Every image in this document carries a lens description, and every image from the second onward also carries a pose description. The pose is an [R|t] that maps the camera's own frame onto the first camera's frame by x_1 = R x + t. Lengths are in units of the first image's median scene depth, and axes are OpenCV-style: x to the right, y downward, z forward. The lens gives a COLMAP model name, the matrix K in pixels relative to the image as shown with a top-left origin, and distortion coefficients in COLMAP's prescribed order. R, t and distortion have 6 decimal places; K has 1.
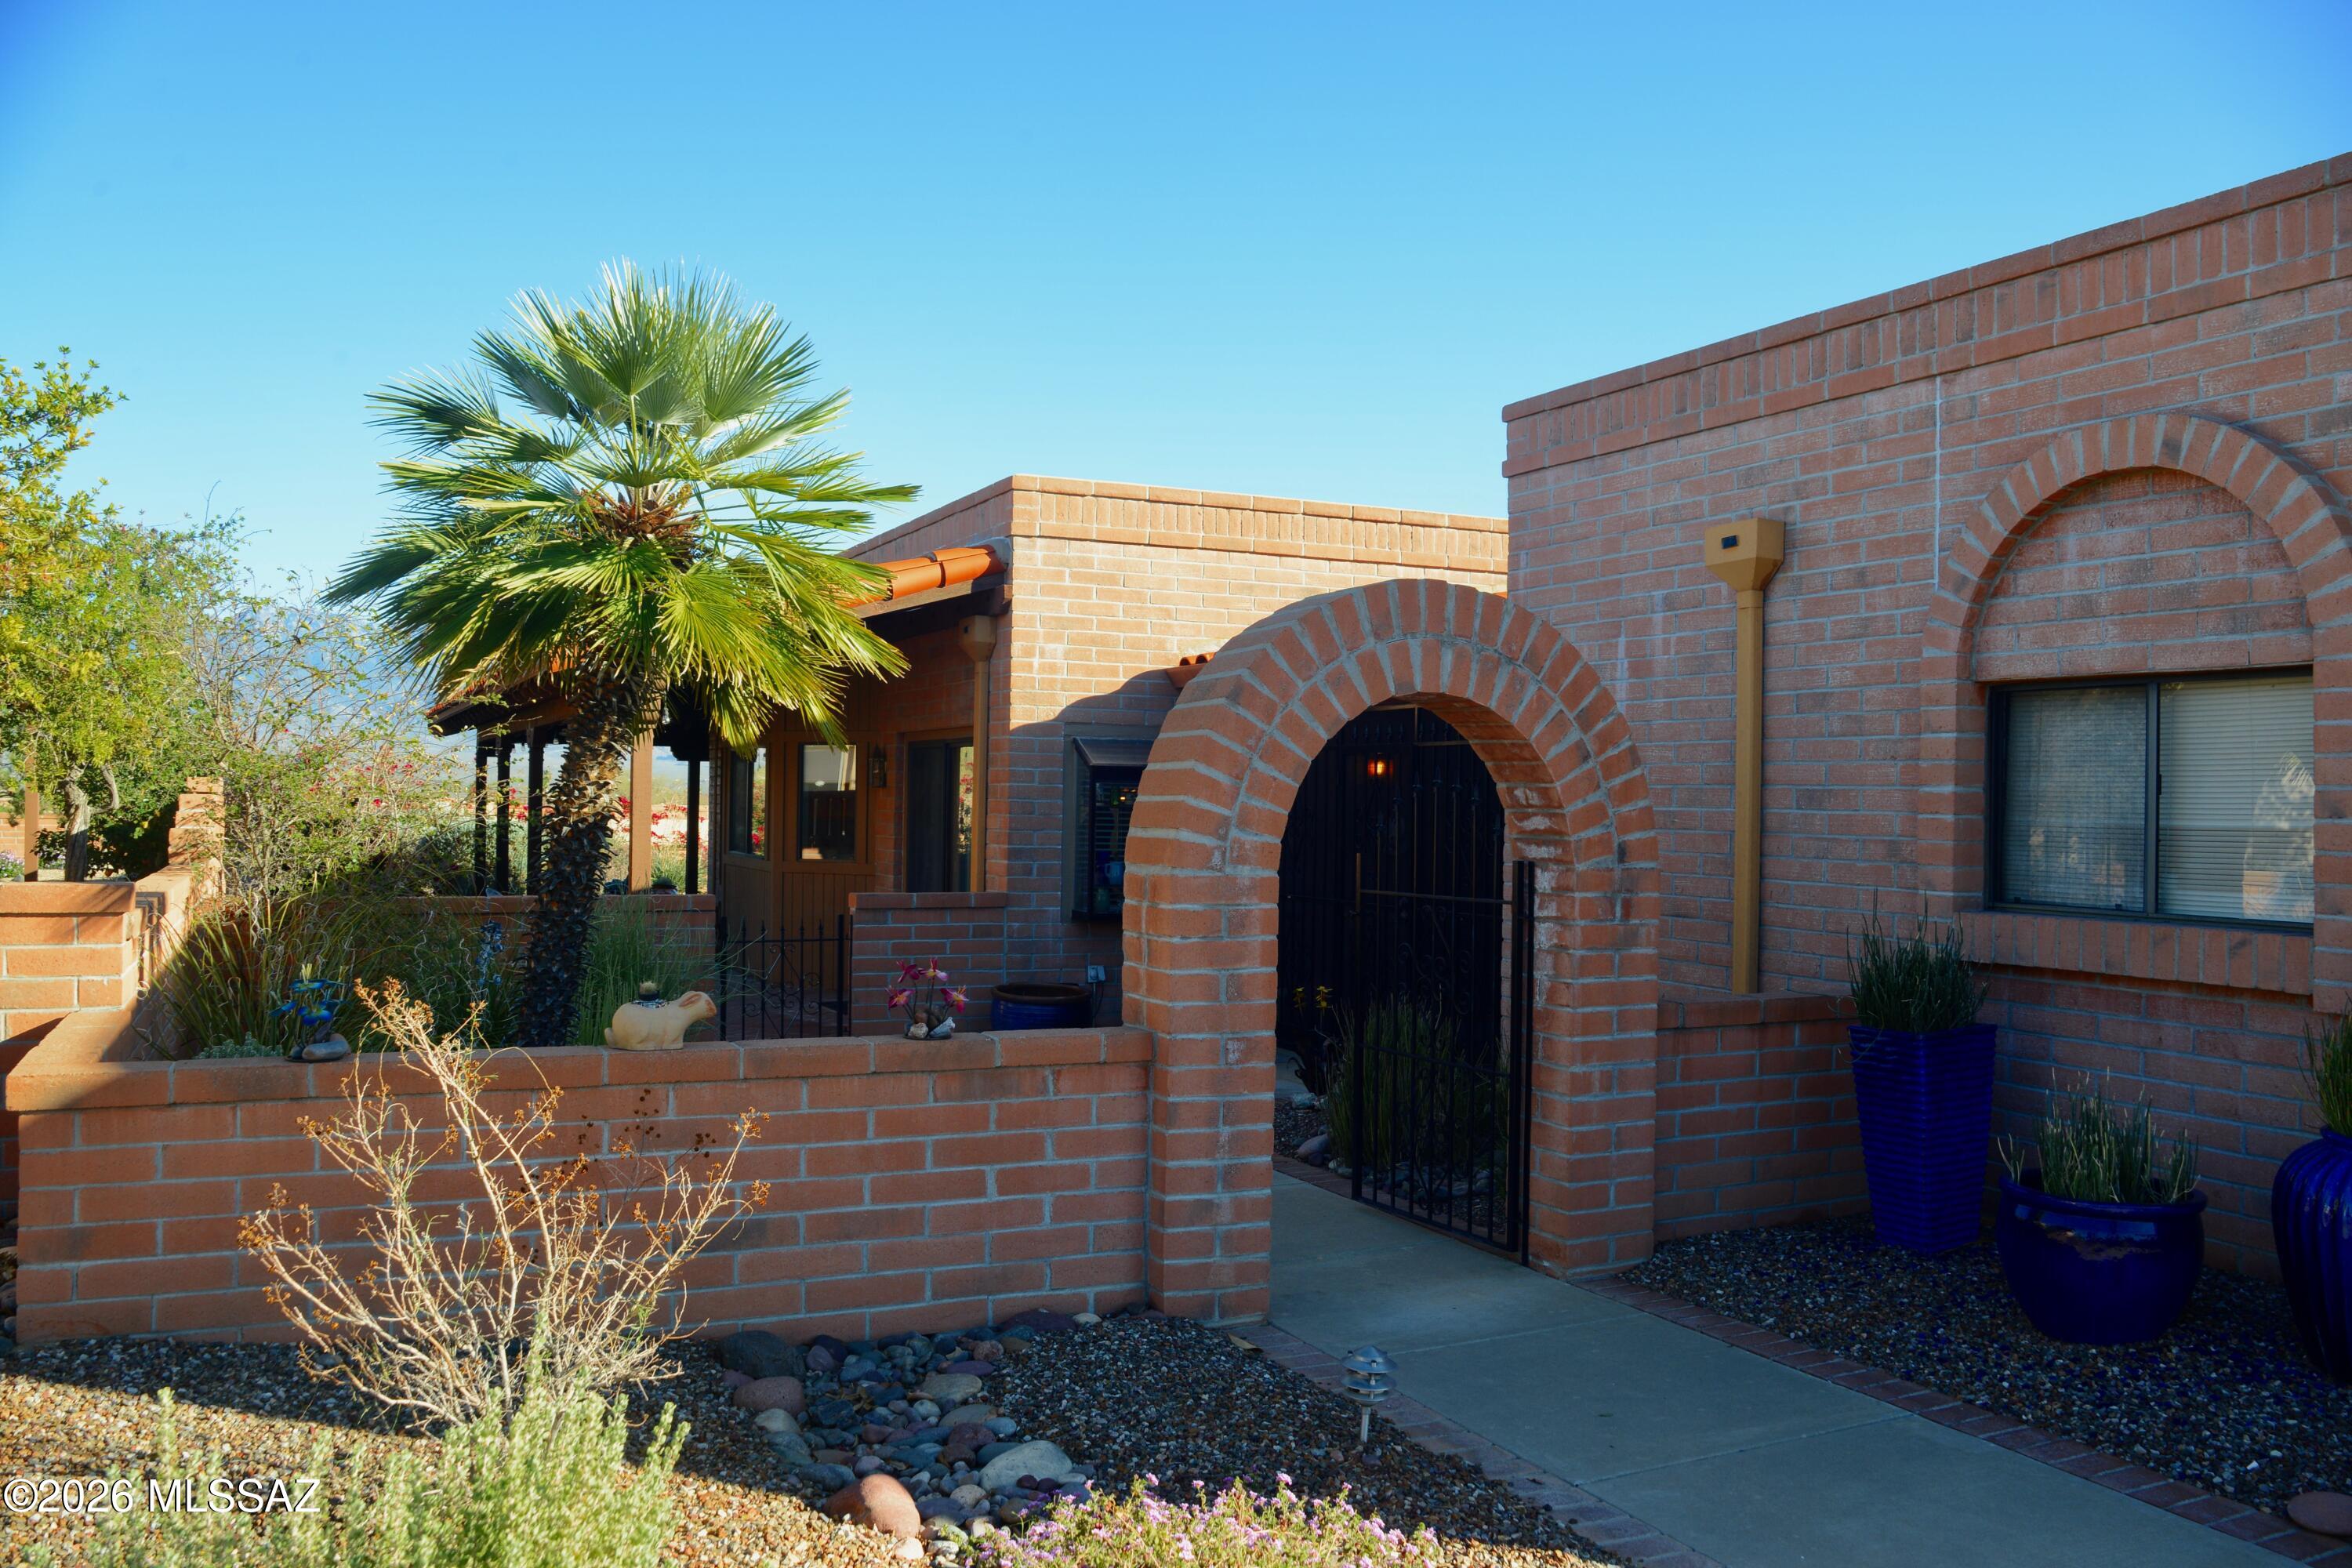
lens RADIAL K [[1981.9, 0, 1176.0], [0, 1981.9, 784.0], [0, 0, 1]] dist [-0.131467, 0.109825]
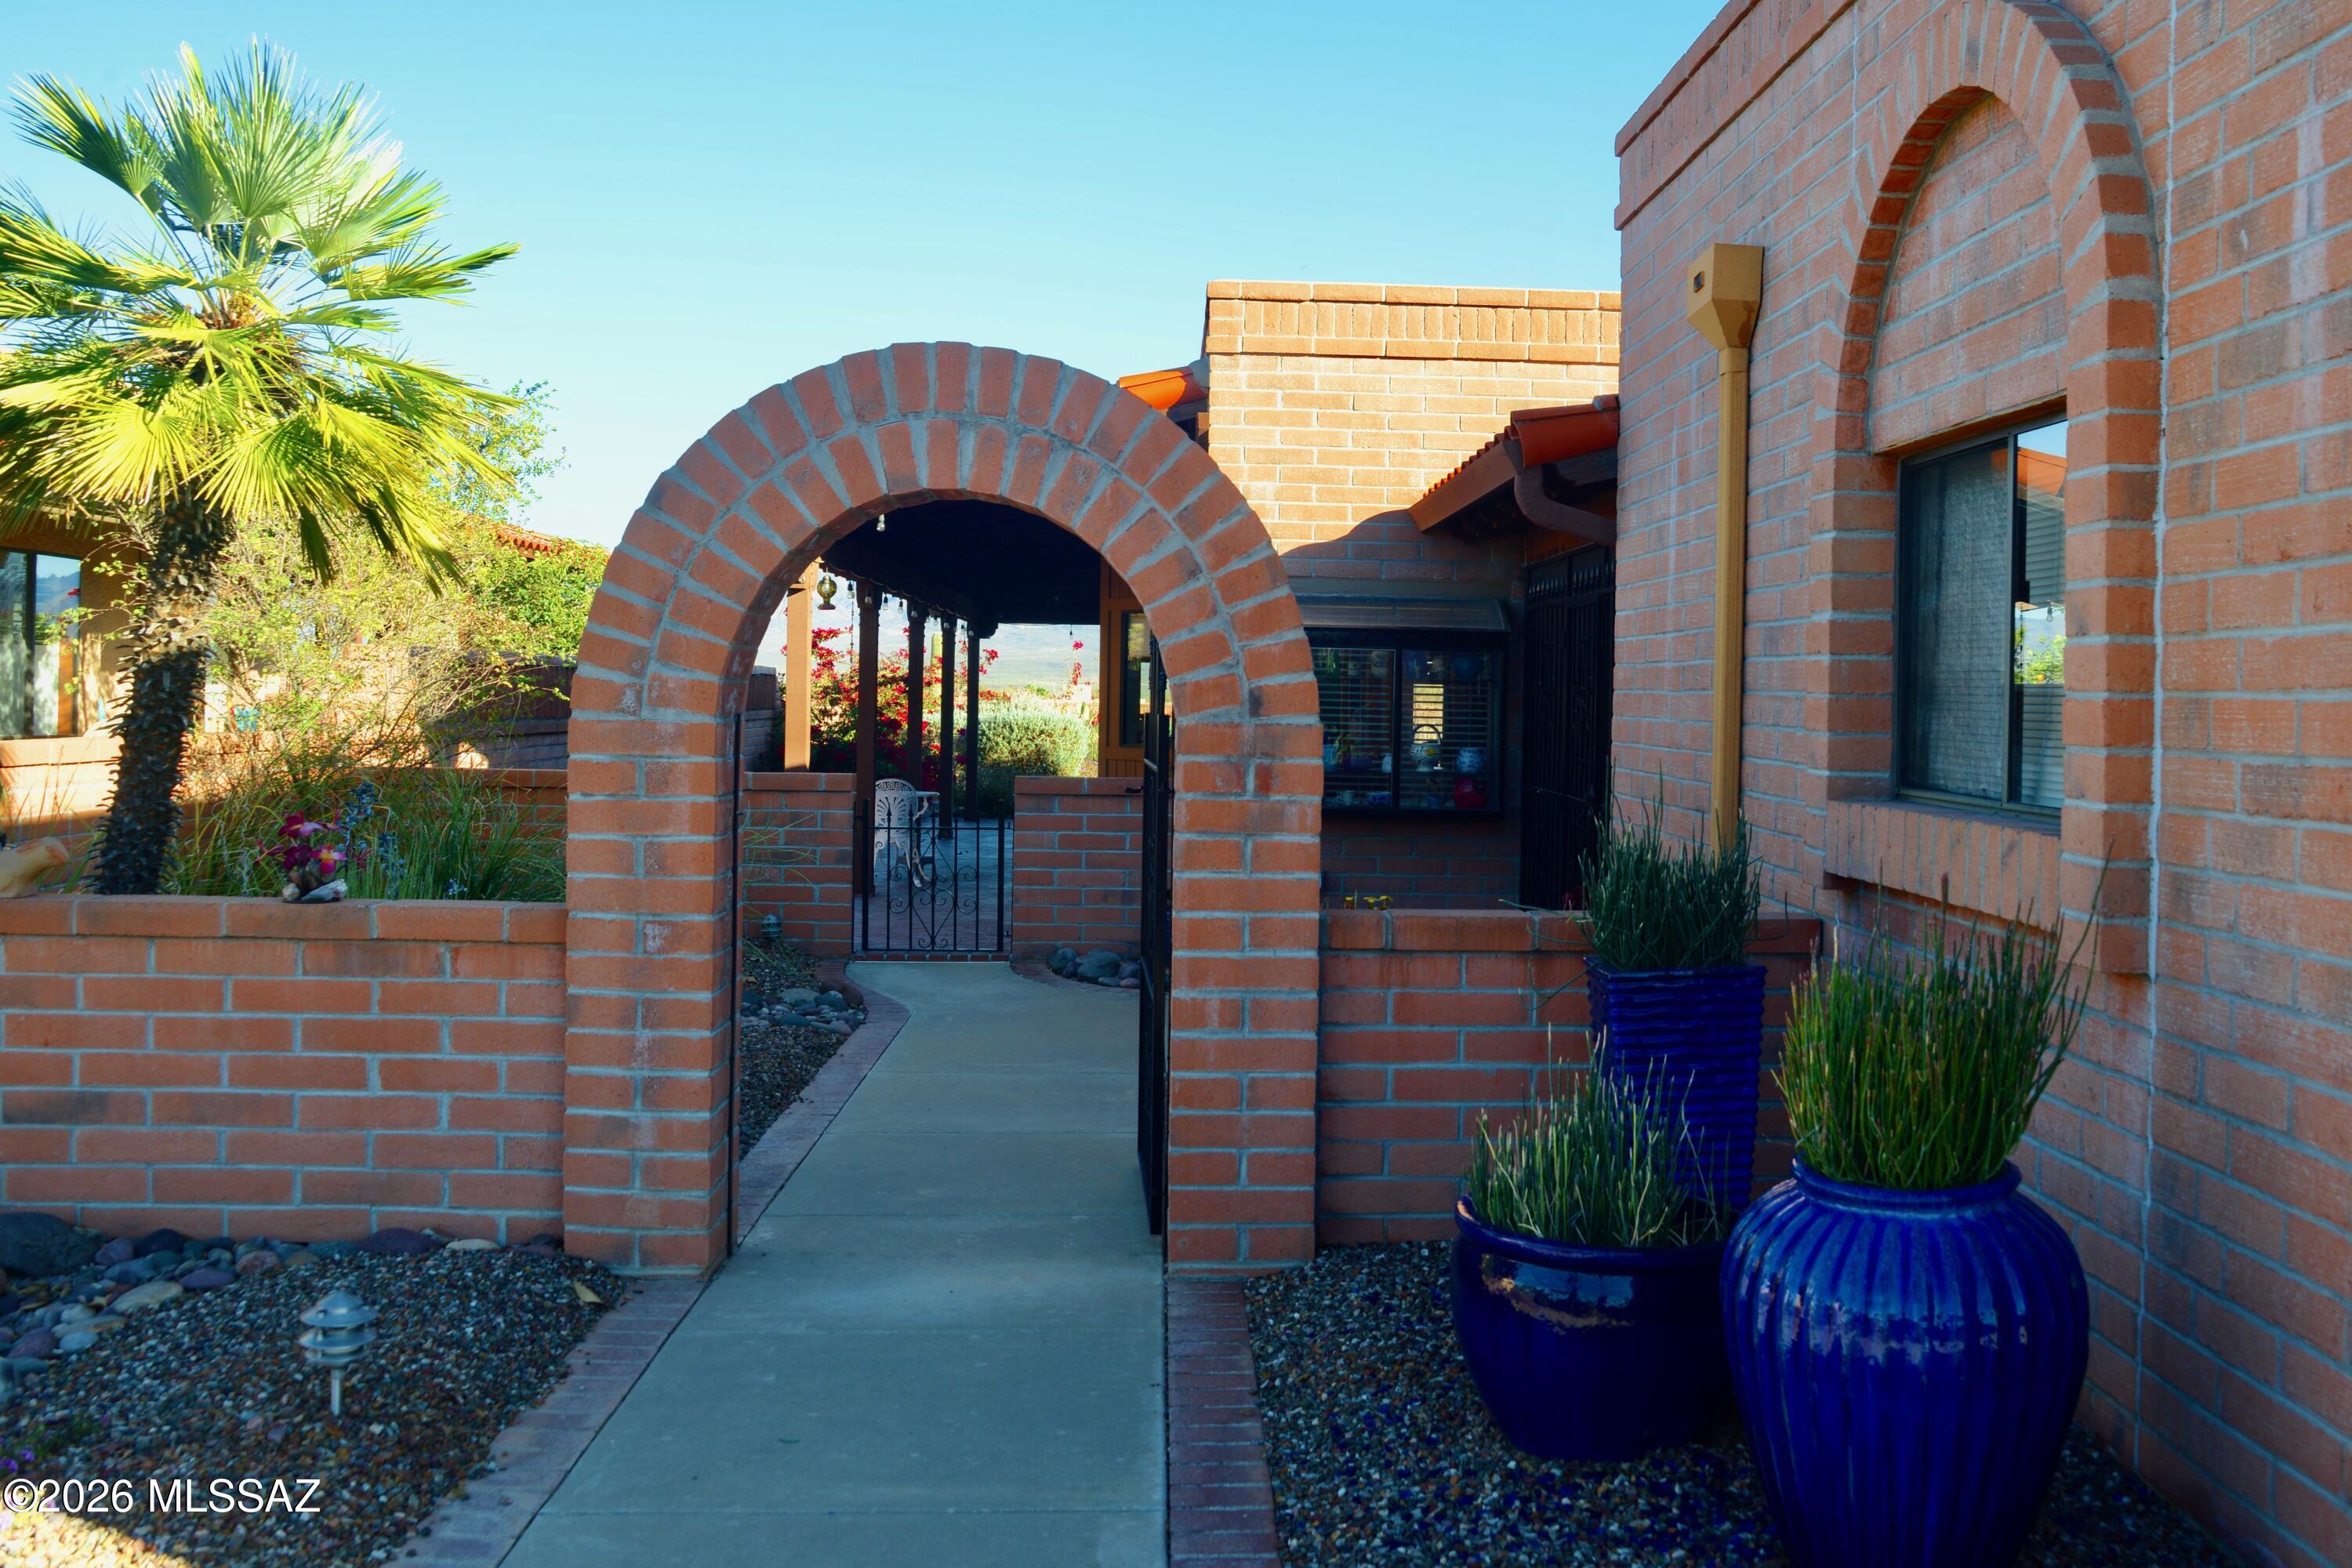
lens RADIAL K [[2253.3, 0, 1181.8], [0, 2253.3, 714.1], [0, 0, 1]] dist [-0.120518, 0.187472]
pose [[0.915567, 0.005851, -0.402122, 0.588892], [-0.001237, 0.999930, 0.011735, 0.032201], [0.402163, -0.010247, 0.915511, 0.245014]]
